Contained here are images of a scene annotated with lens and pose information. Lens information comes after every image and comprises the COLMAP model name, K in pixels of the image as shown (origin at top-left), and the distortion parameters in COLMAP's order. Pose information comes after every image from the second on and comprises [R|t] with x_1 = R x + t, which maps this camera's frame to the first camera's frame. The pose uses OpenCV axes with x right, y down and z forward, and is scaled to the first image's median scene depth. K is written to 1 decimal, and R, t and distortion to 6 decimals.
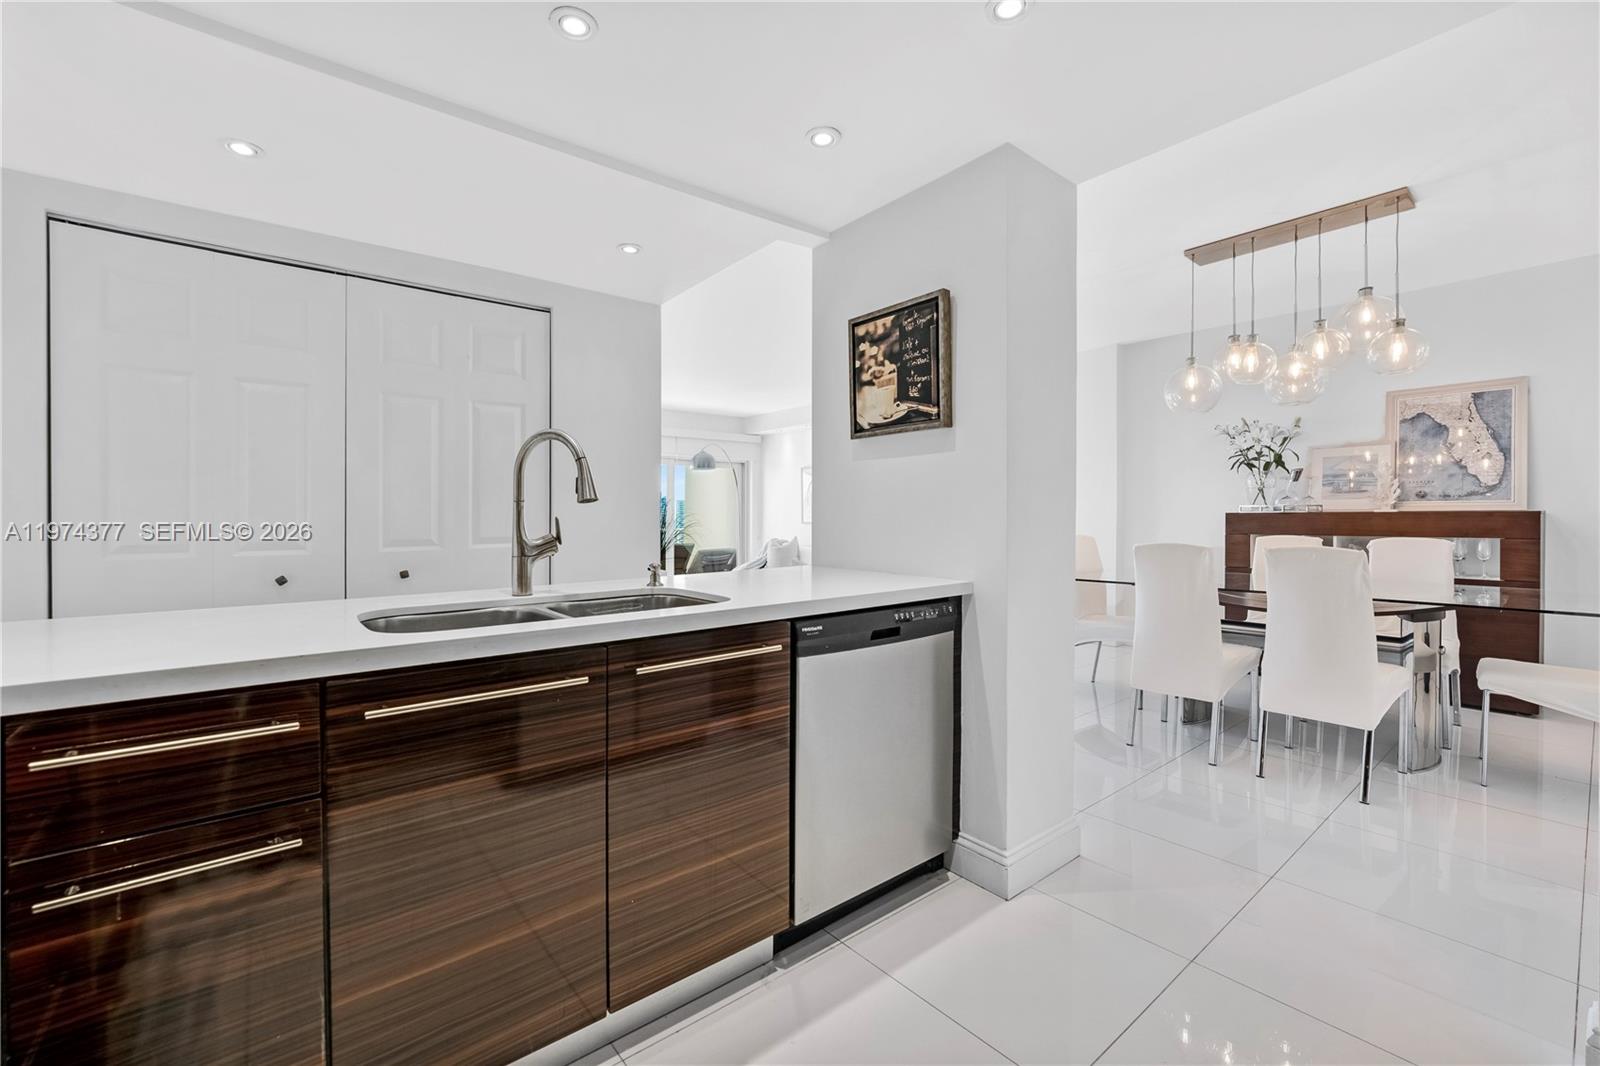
lens RADIAL K [[674.3, 0, 793.0], [0, 674.3, 523.7], [0, 0, 1]] dist [-0.007321, 0.000244]
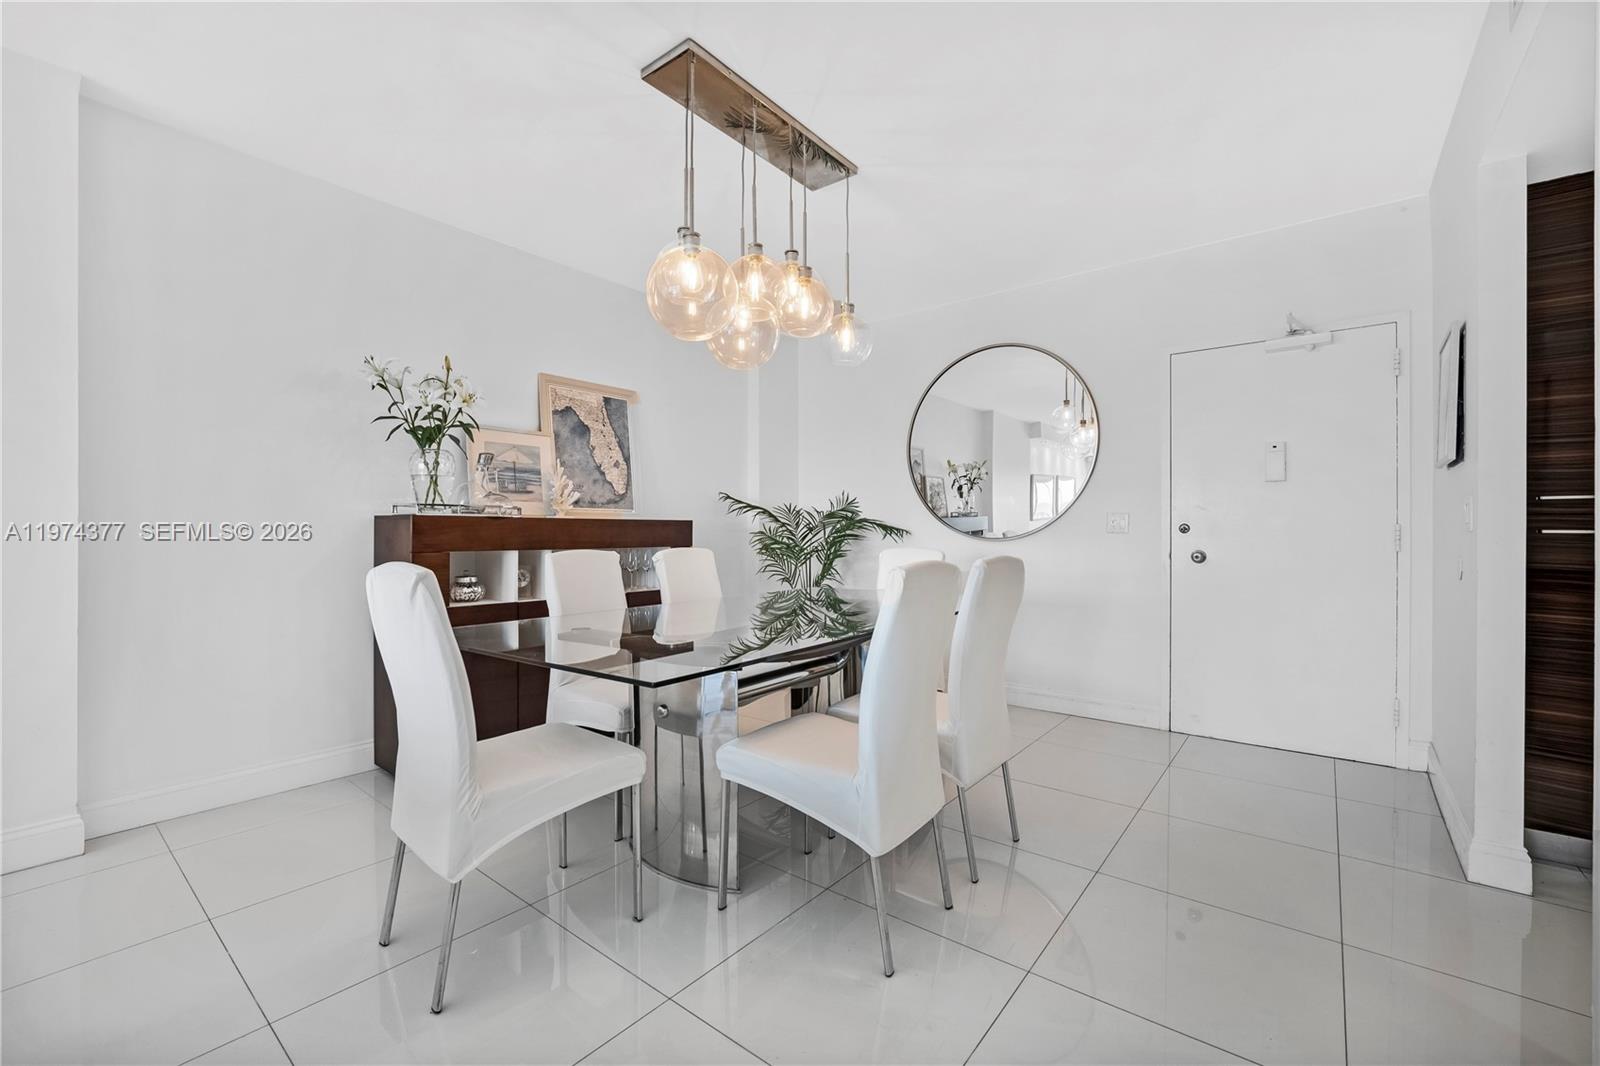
lens RADIAL K [[674.3, 0, 840.1], [0, 674.3, 531.3], [0, 0, 1]] dist [-0.007321, 0.000244]
pose [[-0.155721, 0.003273, 0.987796, 0.012537], [-0.000280, 0.999994, -0.003357, 0.000405], [-0.987801, -0.000799, -0.155720, 0.814752]]
